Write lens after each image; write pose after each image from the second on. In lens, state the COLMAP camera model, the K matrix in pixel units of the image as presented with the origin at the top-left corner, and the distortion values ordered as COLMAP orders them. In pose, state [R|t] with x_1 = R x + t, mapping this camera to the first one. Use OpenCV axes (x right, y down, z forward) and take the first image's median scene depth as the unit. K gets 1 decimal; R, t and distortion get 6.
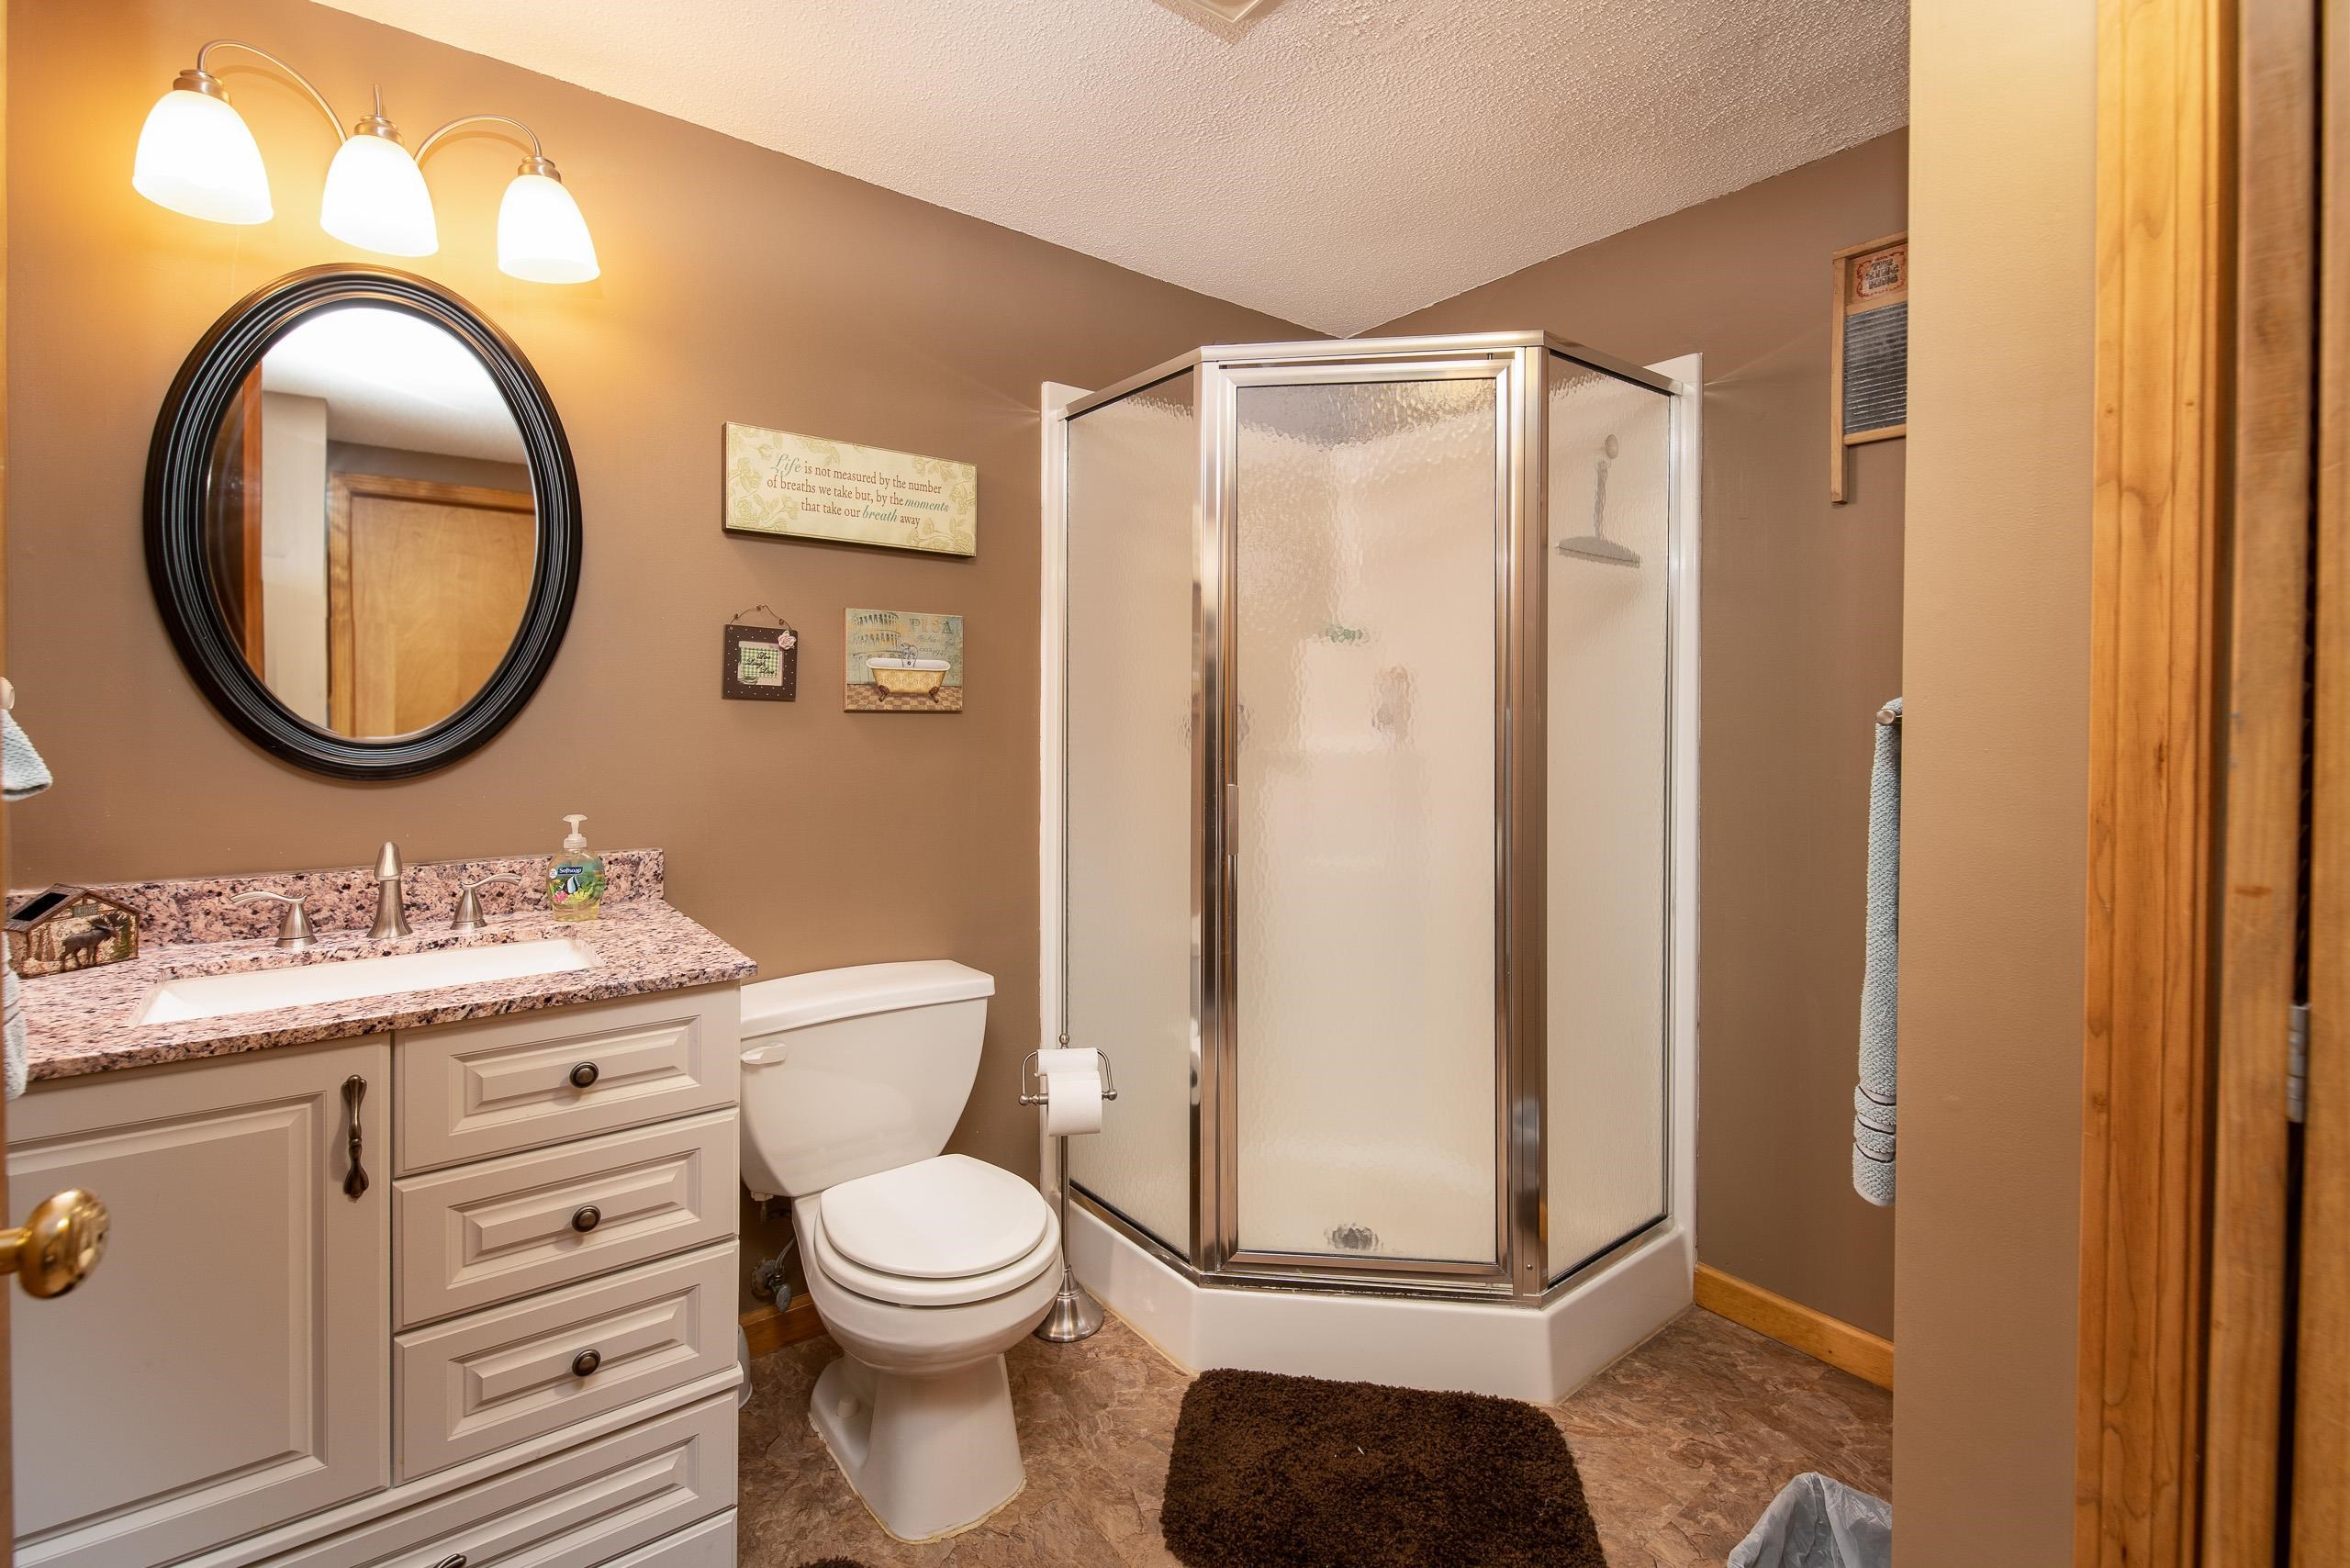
lens RADIAL K [[1074.5, 0, 1218.7], [0, 1074.5, 734.6], [0, 0, 1]] dist [-0.010055, -0.006257]
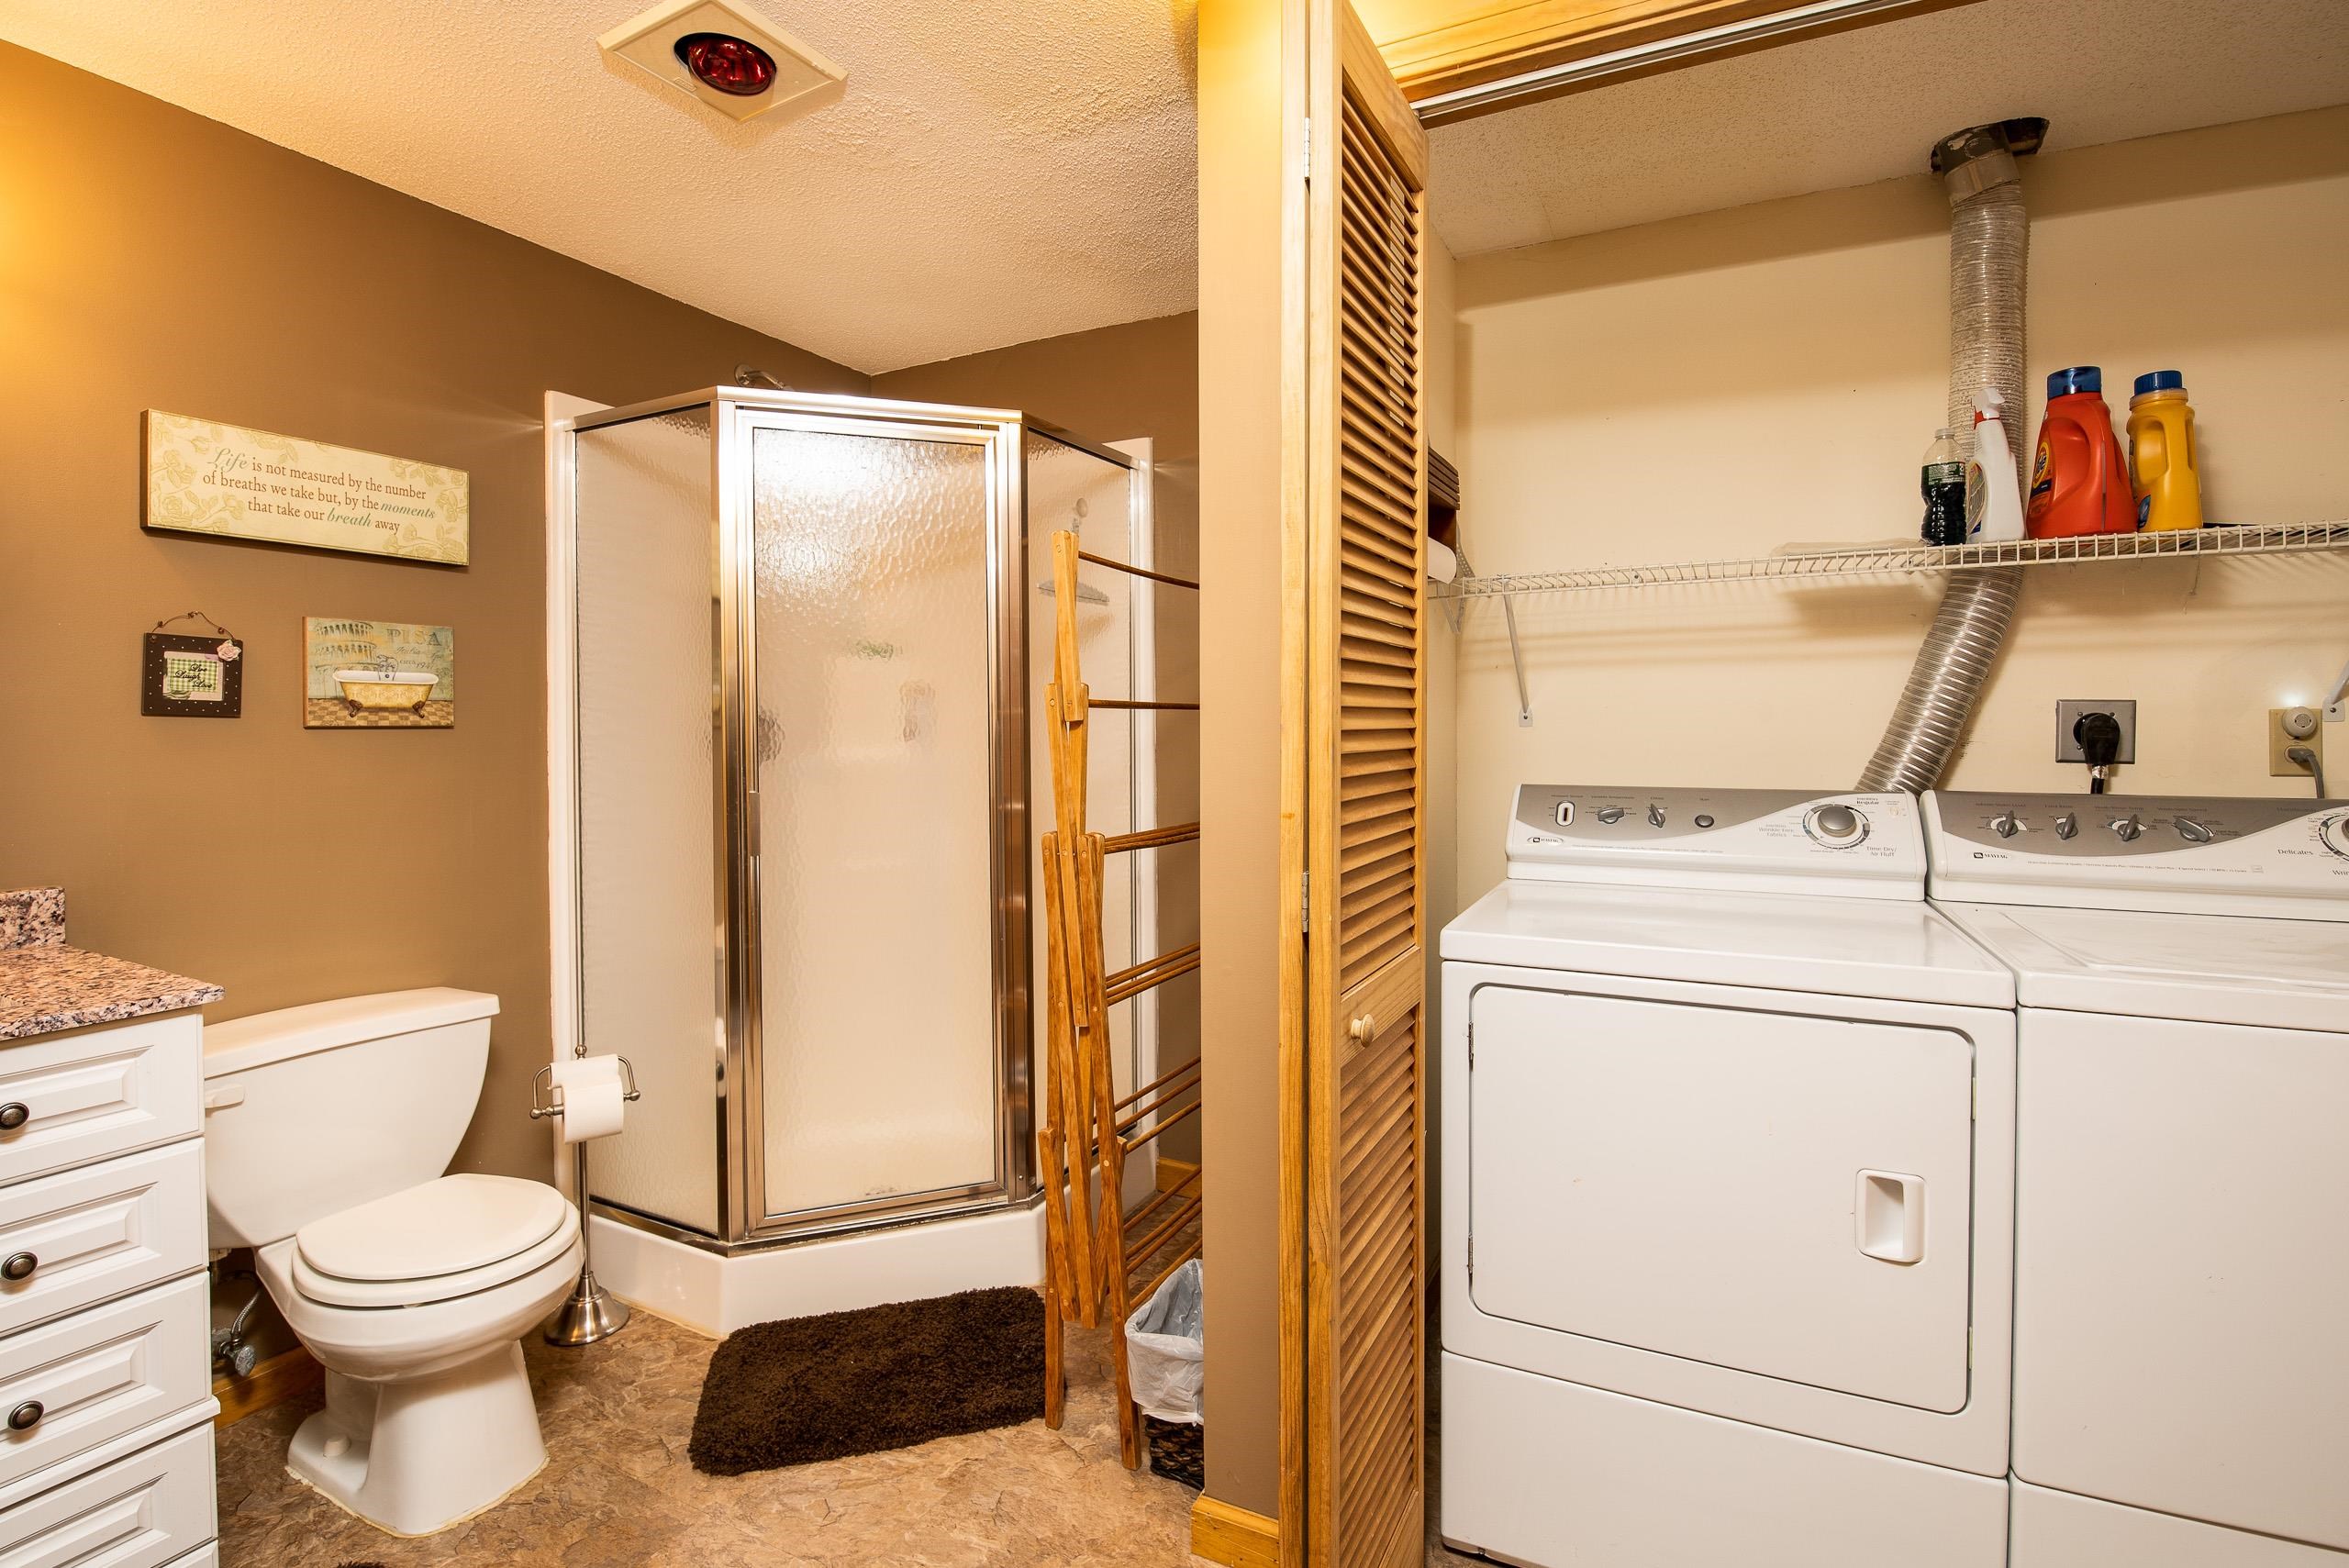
lens RADIAL K [[1074.0, 0, 1218.2], [0, 1074.0, 734.7], [0, 0, 1]] dist [-0.010055, -0.006257]
pose [[0.920960, -0.013248, 0.389431, 0.022763], [0.016390, 0.999854, -0.004746, 0.001492], [-0.389312, 0.010754, 0.921043, -0.173641]]
